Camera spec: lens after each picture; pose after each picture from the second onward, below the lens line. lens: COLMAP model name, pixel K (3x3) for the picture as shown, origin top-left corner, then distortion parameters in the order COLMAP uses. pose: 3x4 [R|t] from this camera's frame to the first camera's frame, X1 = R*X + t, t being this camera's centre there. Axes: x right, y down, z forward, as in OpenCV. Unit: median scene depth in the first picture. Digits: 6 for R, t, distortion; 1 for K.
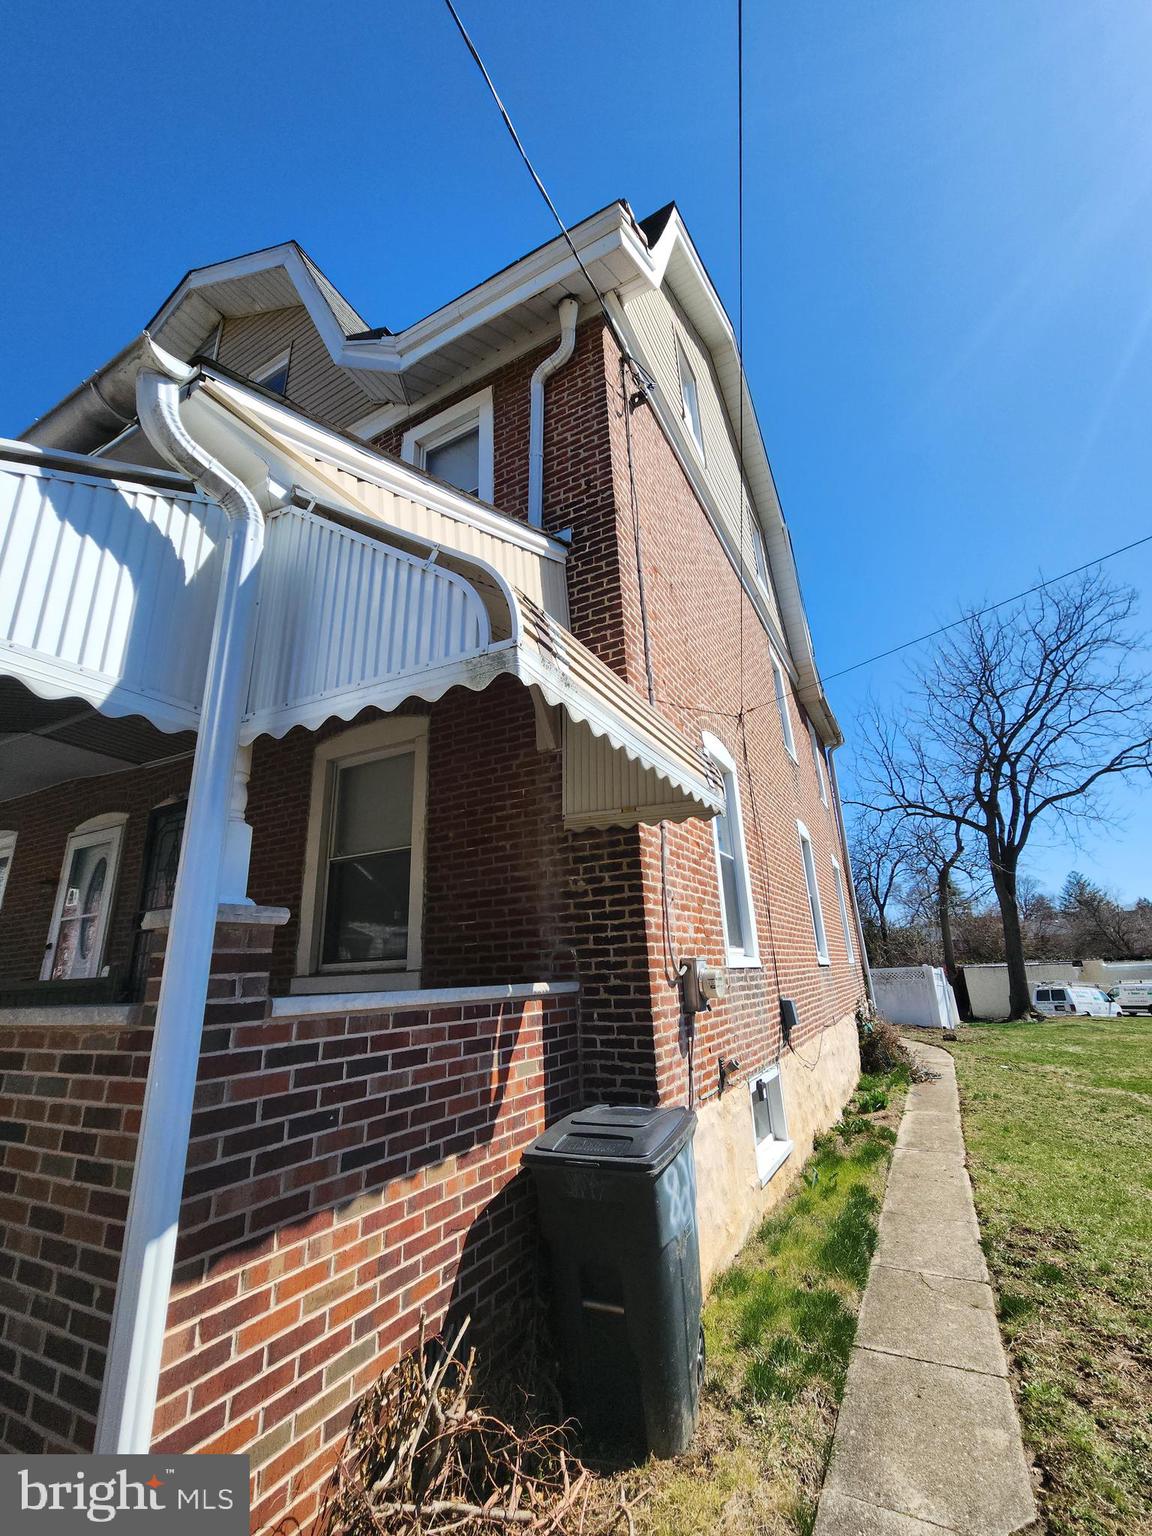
lens RADIAL K [[631.8, 0, 577.3], [0, 631.8, 771.4], [0, 0, 1]] dist [-0.003487, -0.000326]
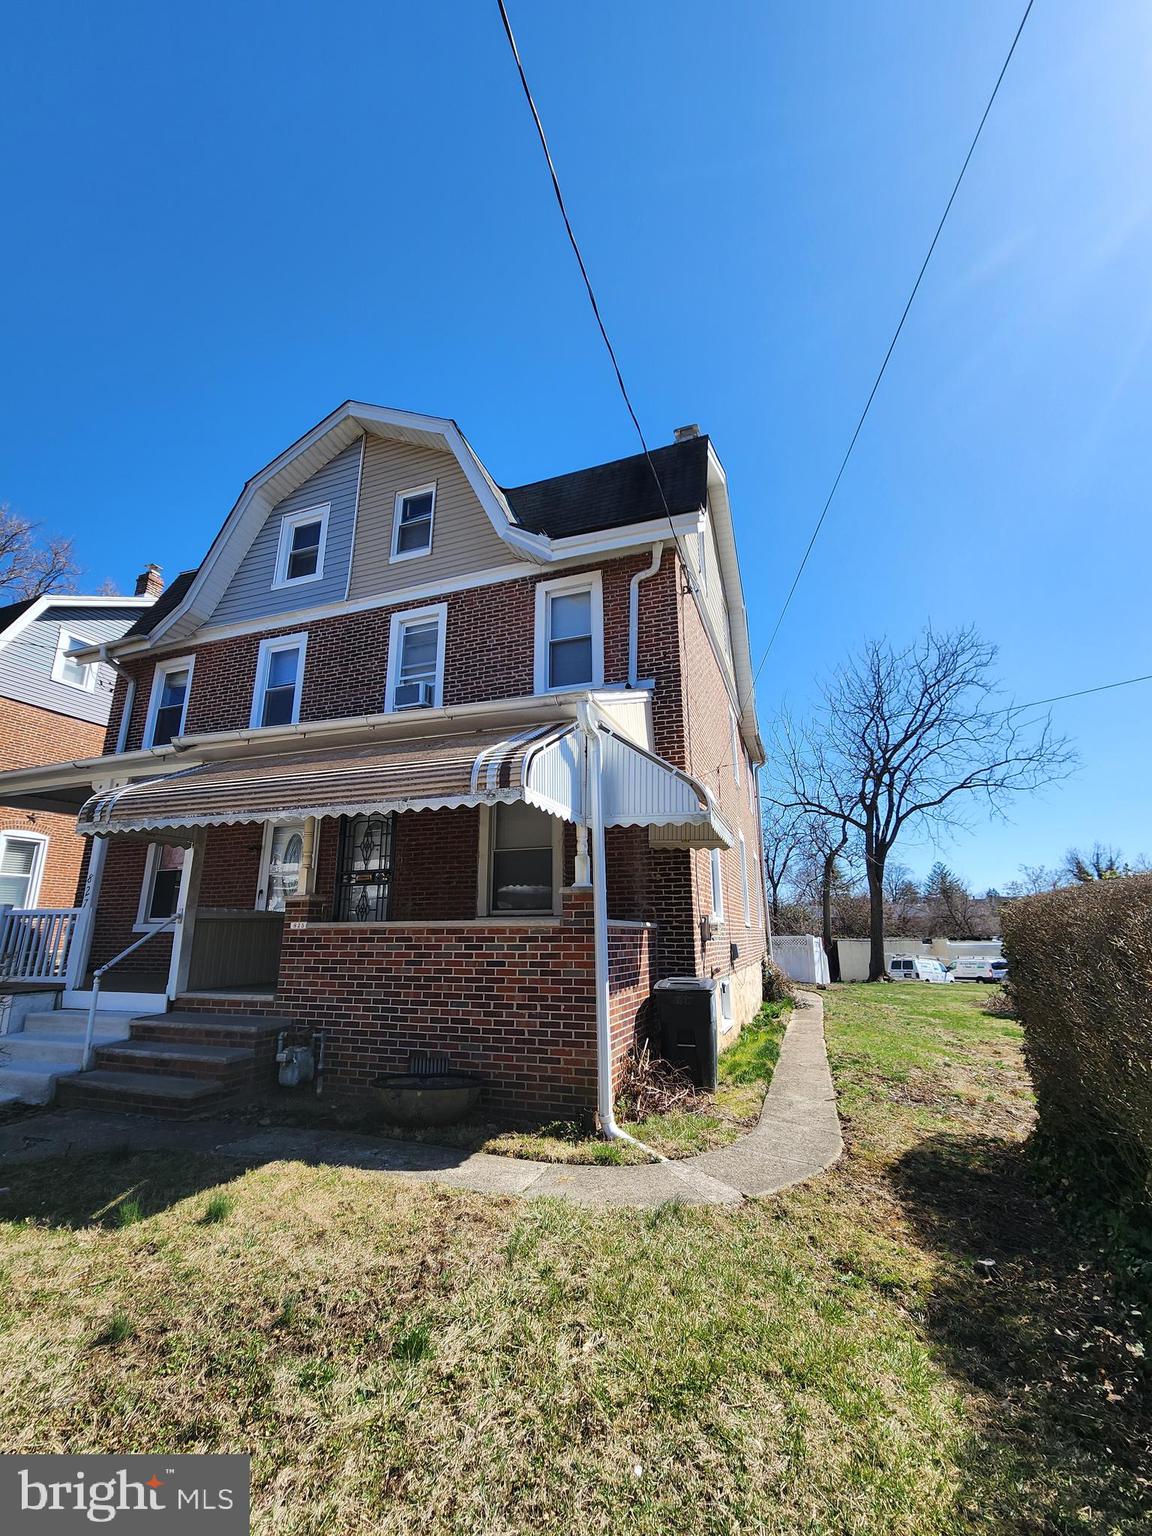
lens RADIAL K [[631.8, 0, 577.9], [0, 631.8, 771.0], [0, 0, 1]] dist [-0.003487, -0.000326]
pose [[0.988086, 0.072732, 0.135630, -0.071627], [-0.079753, 0.995703, 0.047064, -0.030096], [-0.131624, -0.057321, 0.989641, -0.123294]]
